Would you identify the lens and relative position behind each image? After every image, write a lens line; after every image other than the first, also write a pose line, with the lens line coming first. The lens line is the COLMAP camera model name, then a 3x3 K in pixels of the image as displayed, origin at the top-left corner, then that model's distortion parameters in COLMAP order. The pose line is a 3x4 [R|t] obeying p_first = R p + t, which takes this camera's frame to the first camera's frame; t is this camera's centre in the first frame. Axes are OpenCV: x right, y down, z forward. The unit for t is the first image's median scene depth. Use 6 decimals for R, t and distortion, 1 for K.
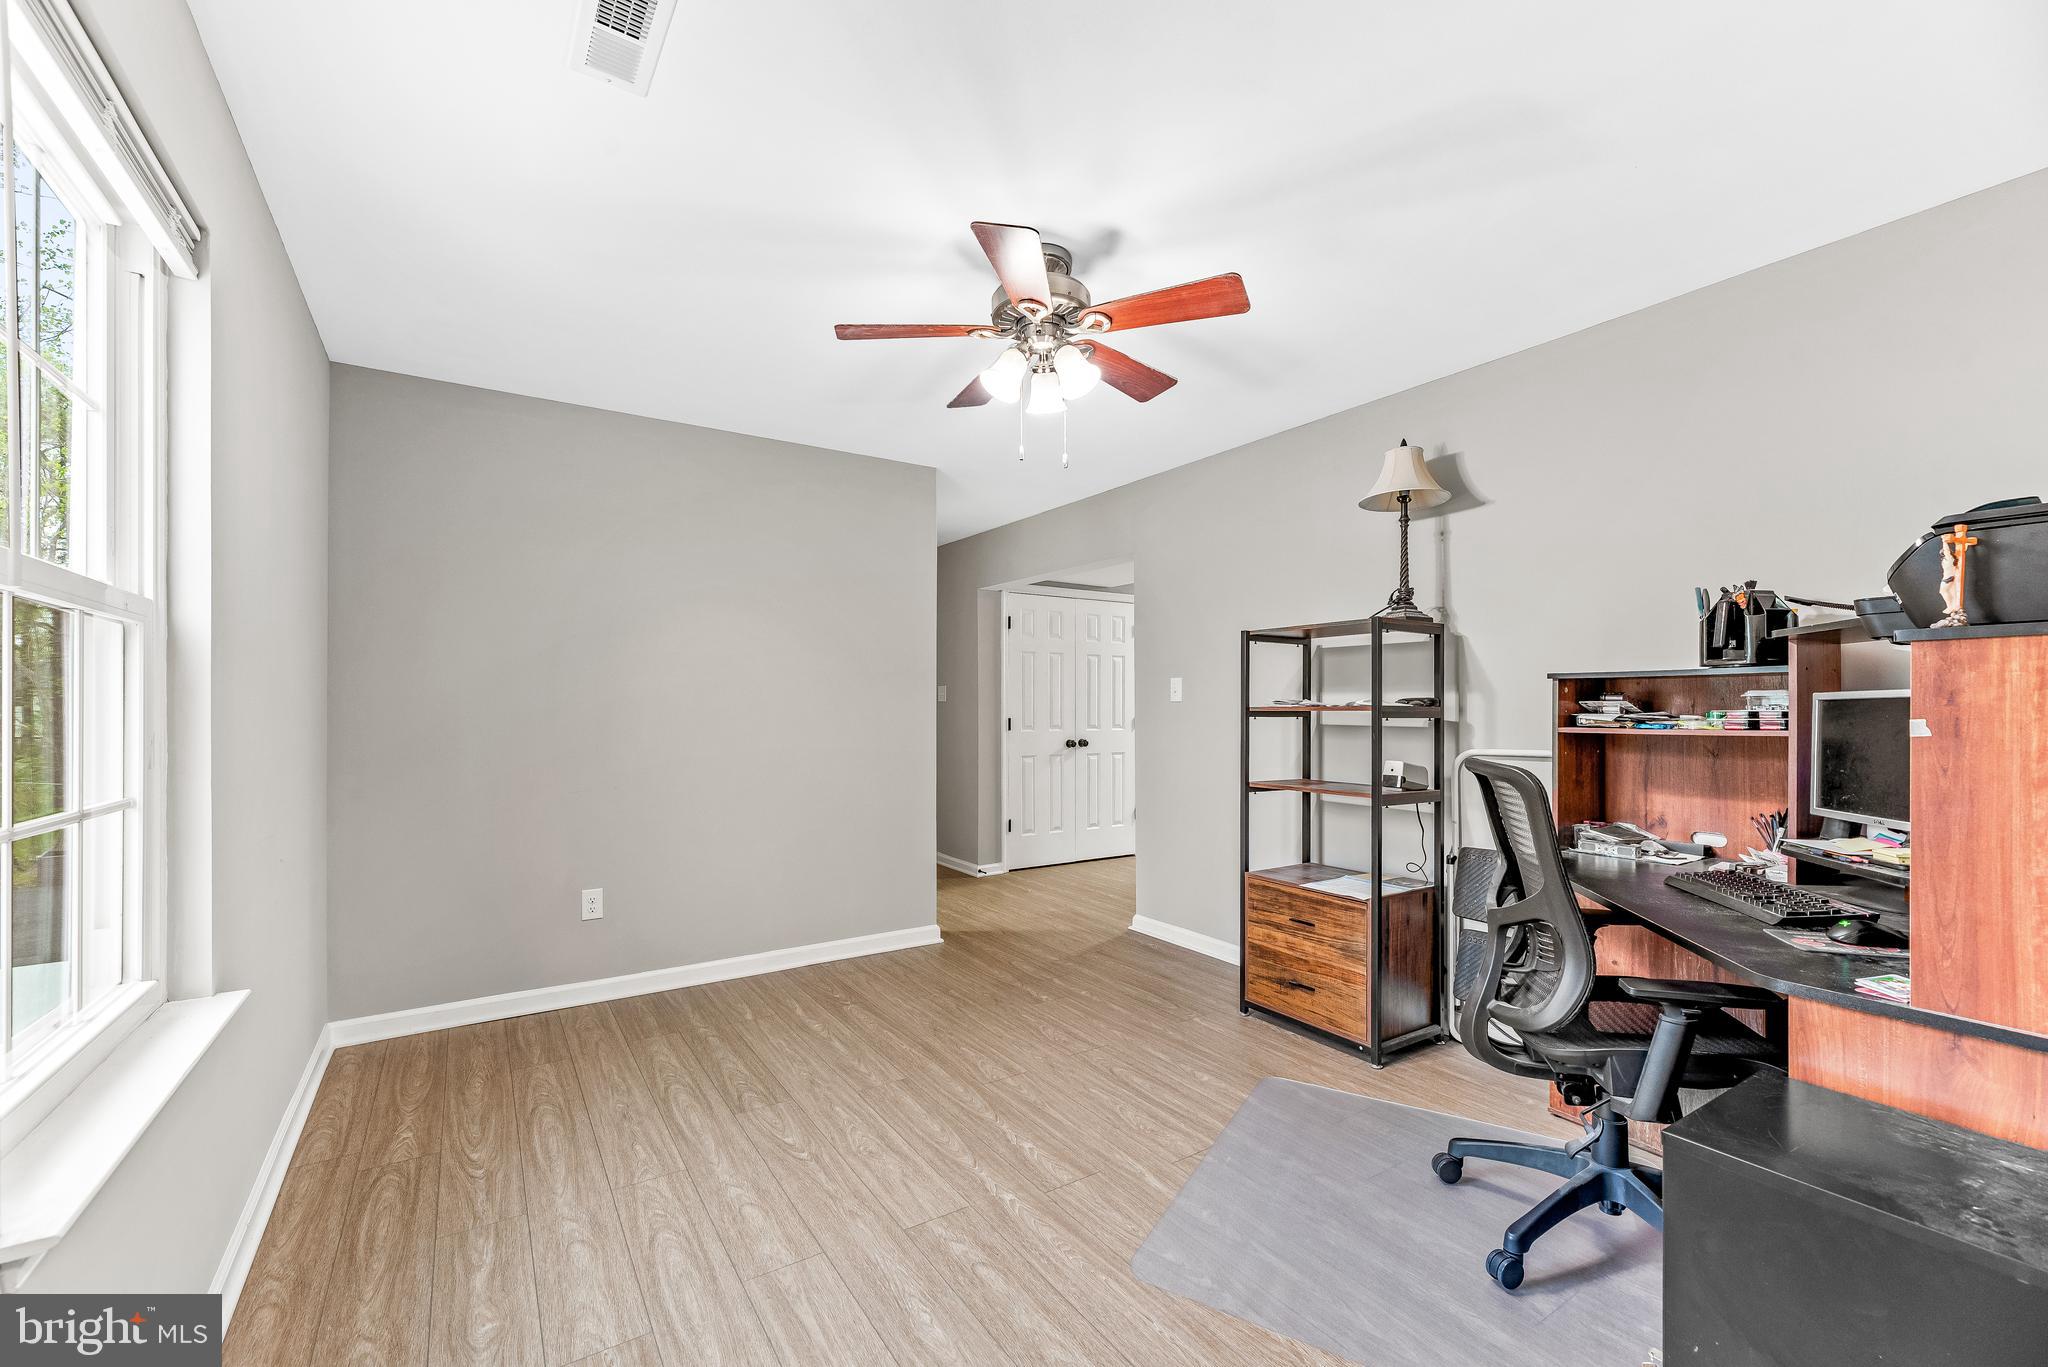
lens RADIAL K [[853.8, 0, 1011.1], [0, 853.8, 691.7], [0, 0, 1]] dist [0.001870, -0.000127]
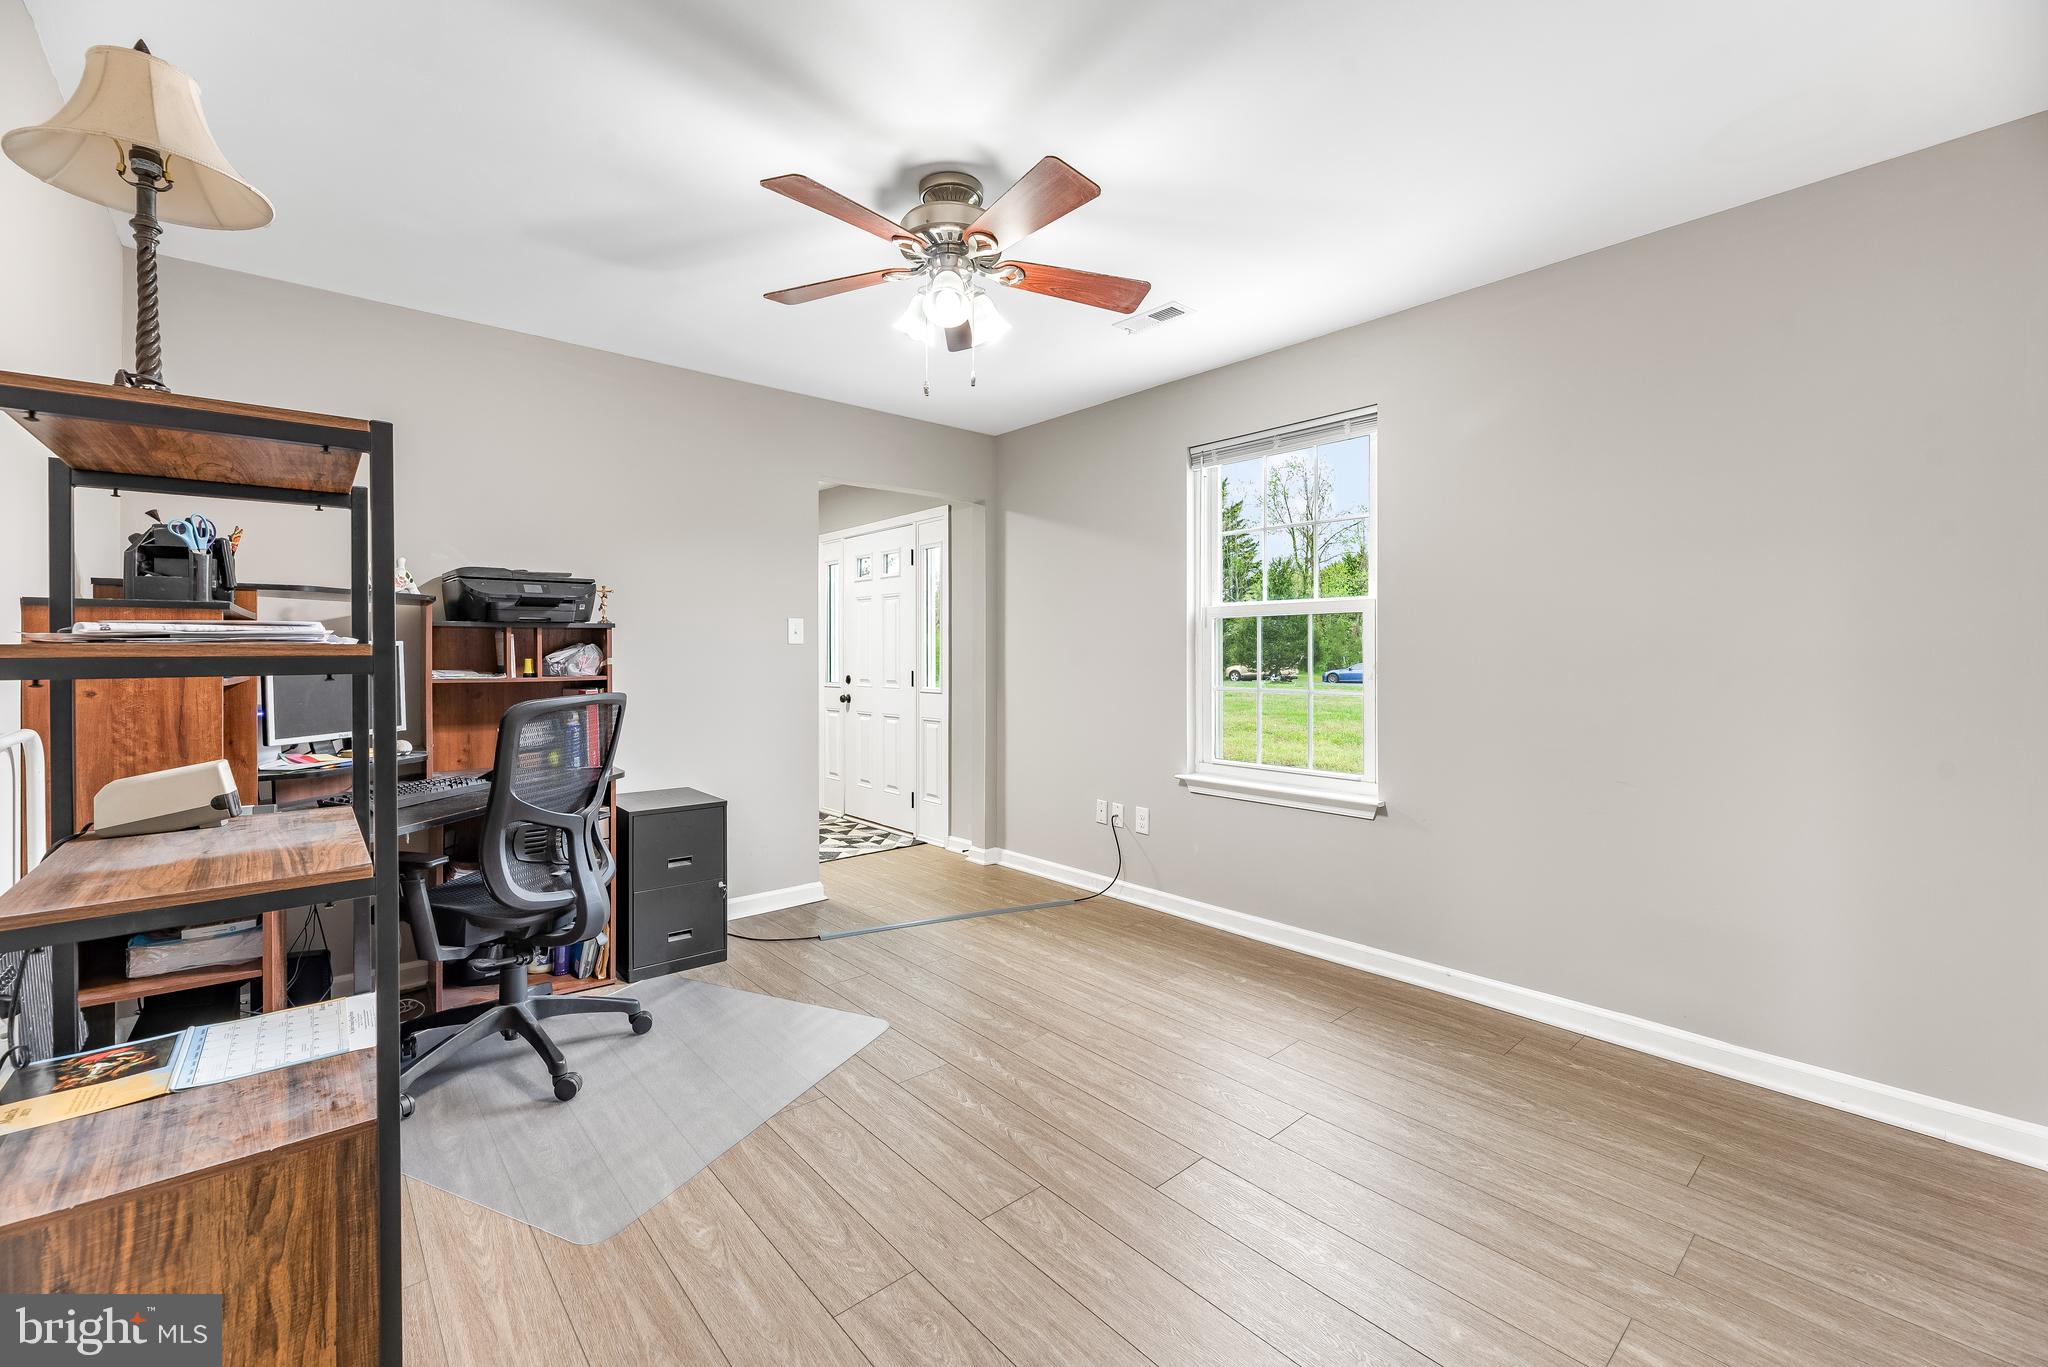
lens RADIAL K [[836.2, 0, 1024.0], [0, 836.2, 683.5], [0, 0, 1]] dist [0.000086, -0.000140]
pose [[-0.989086, 0.009534, -0.147034, 0.084722], [0.007693, 0.999885, 0.013085, 0.040052], [0.147141, 0.011811, -0.989045, 1.788313]]
